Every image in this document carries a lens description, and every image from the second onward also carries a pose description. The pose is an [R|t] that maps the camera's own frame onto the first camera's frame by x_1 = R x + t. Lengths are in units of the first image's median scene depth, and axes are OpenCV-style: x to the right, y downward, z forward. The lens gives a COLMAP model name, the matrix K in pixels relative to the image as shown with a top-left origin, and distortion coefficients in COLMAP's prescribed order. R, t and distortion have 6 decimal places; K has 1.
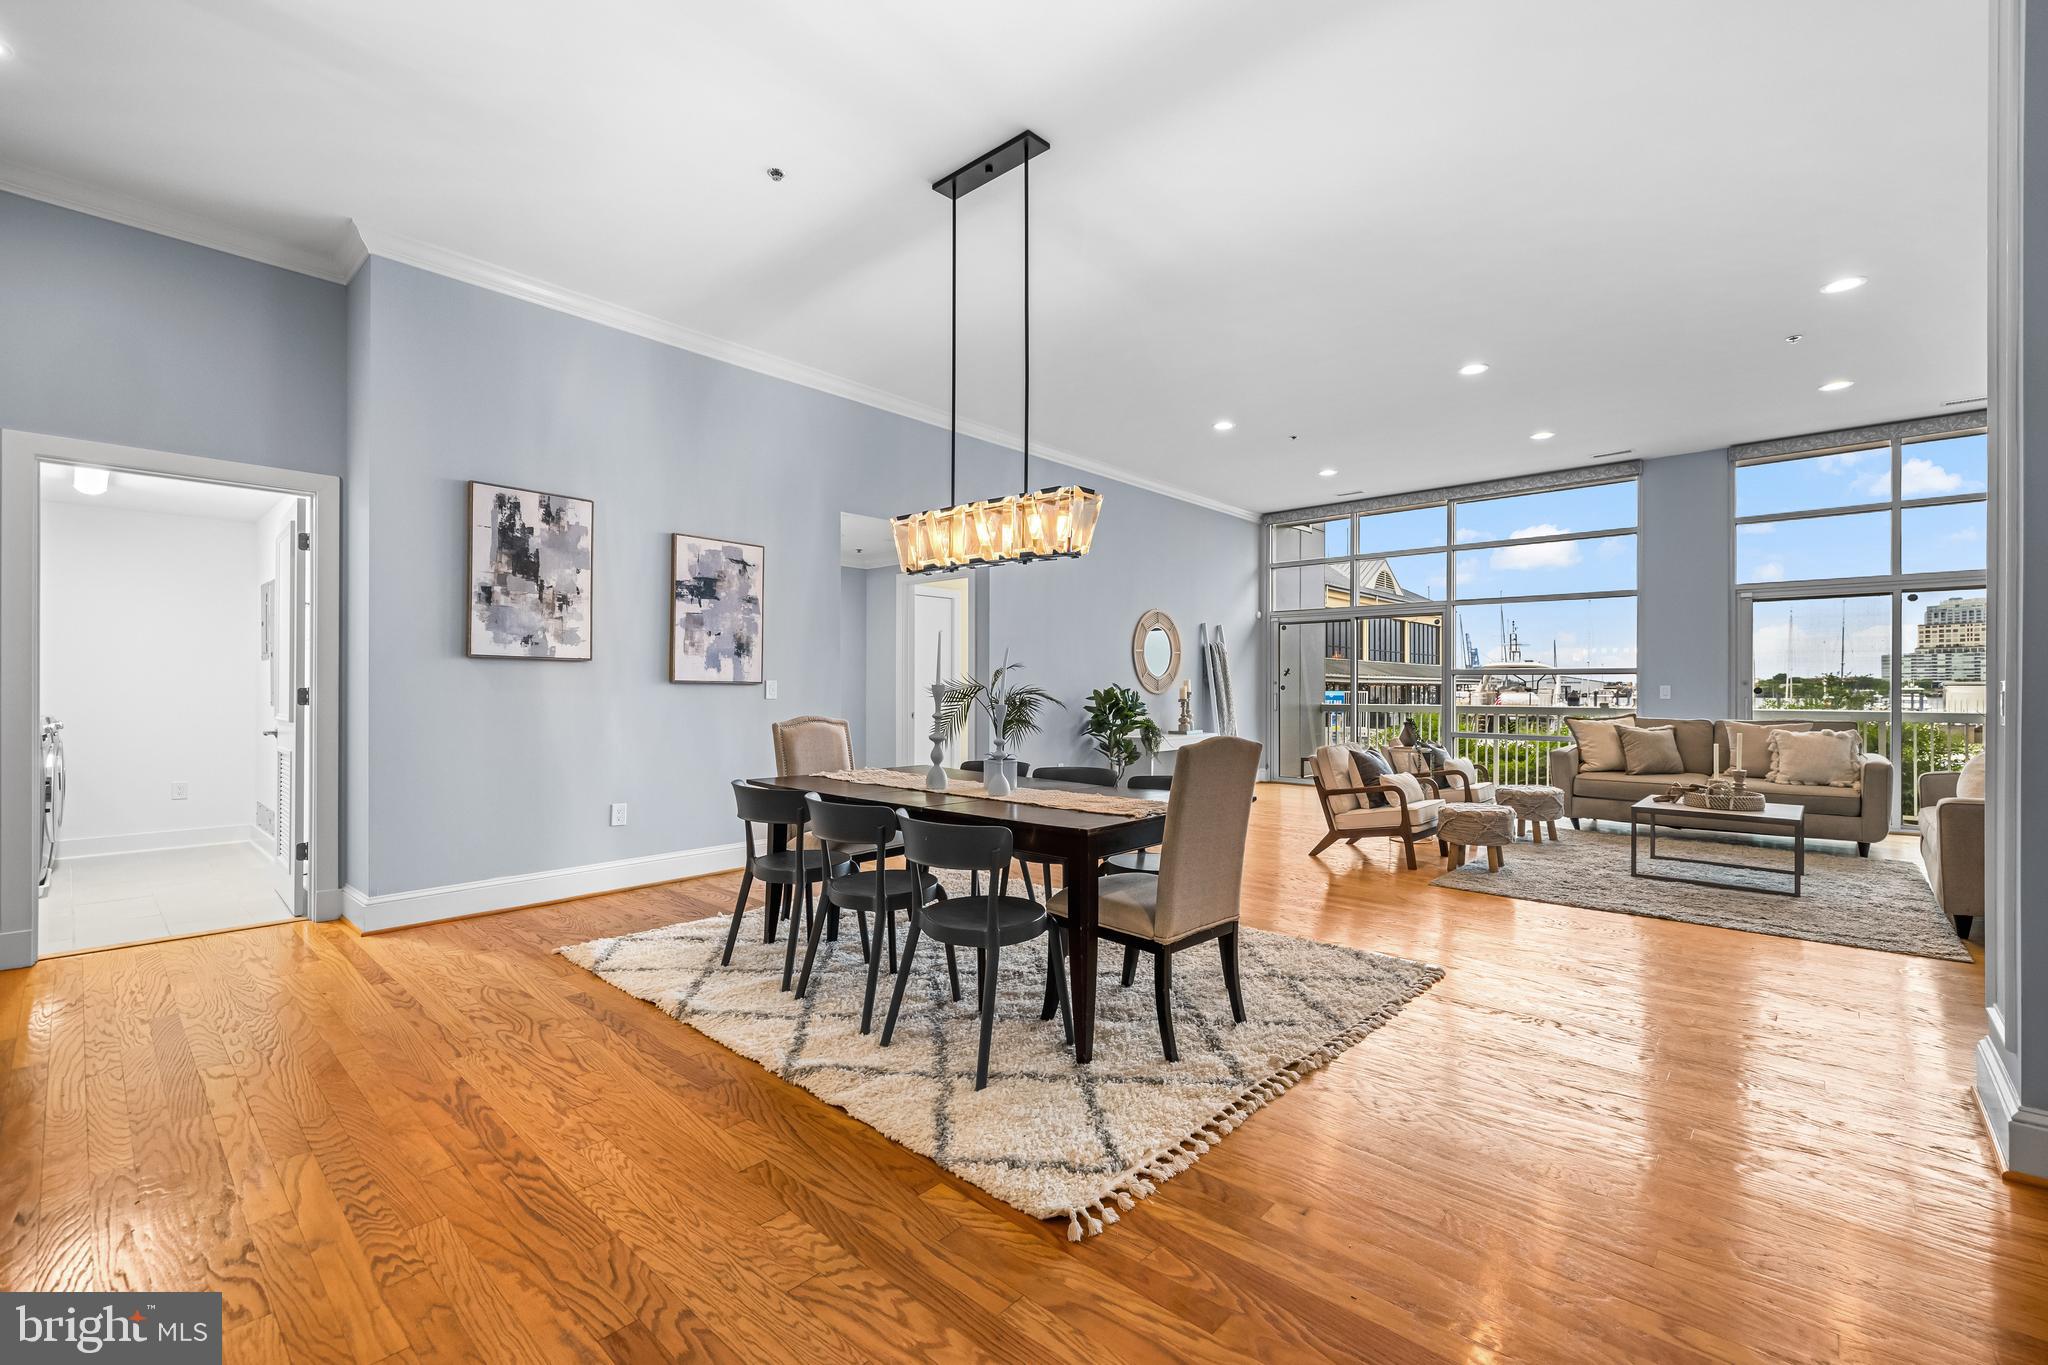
lens RADIAL K [[862.1, 0, 1024.0], [0, 862.1, 682.5], [0, 0, 1]] dist [0.000136, -0.000002]
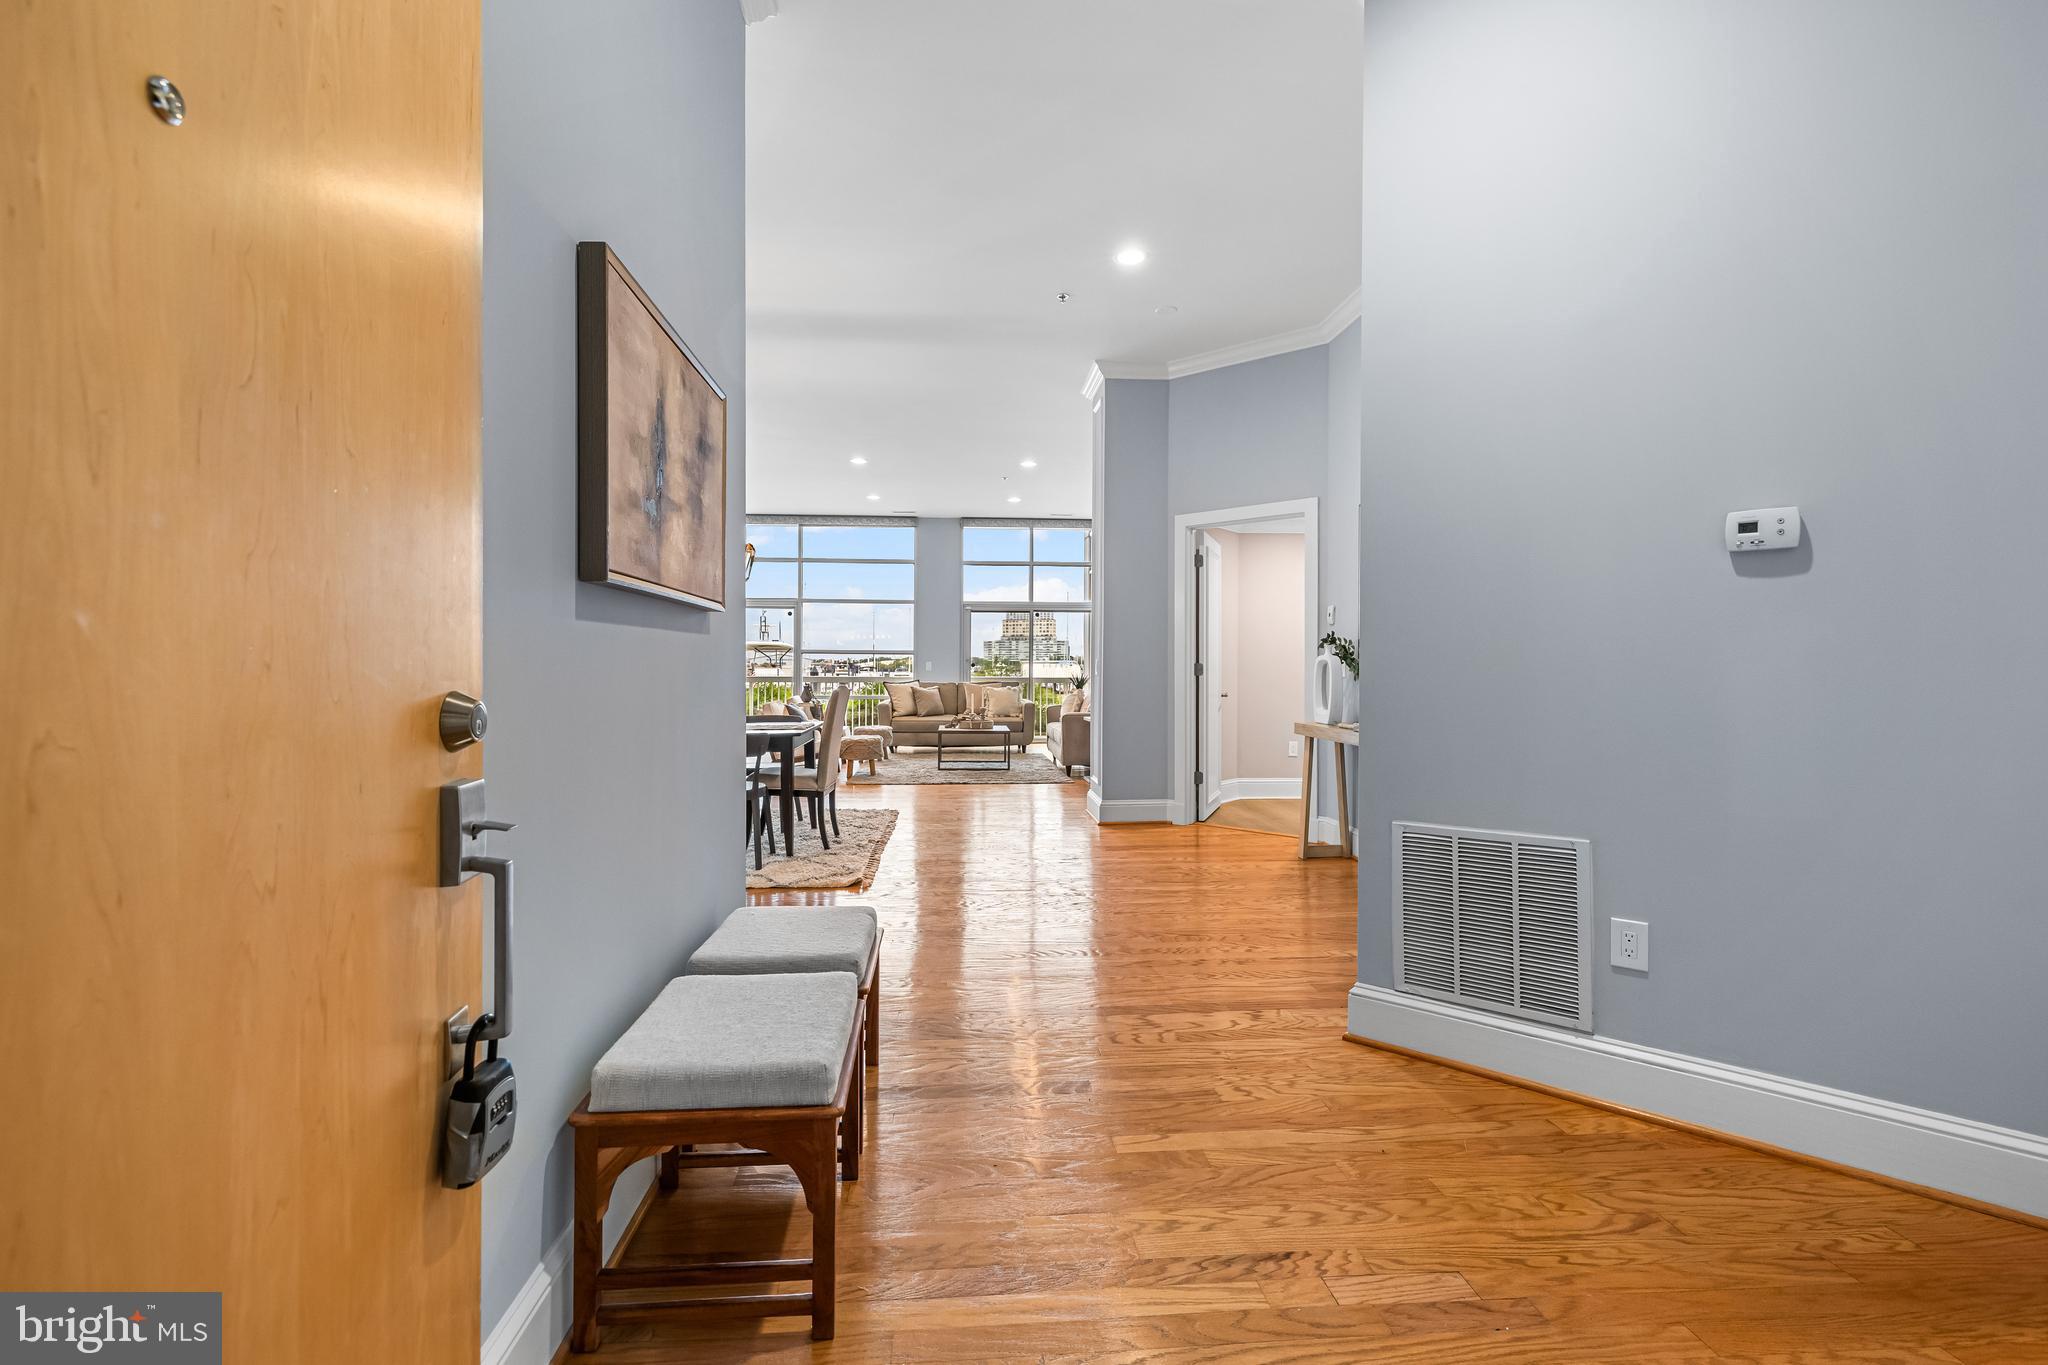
lens RADIAL K [[868.2, 0, 1016.9], [0, 868.2, 661.3], [0, 0, 1]] dist [0.001163, 0.000071]
pose [[0.682330, 0.007761, 0.731003, -0.356123], [-0.010826, 0.999941, -0.000511, 0.001551], [-0.730964, -0.007565, 0.682374, -0.238013]]
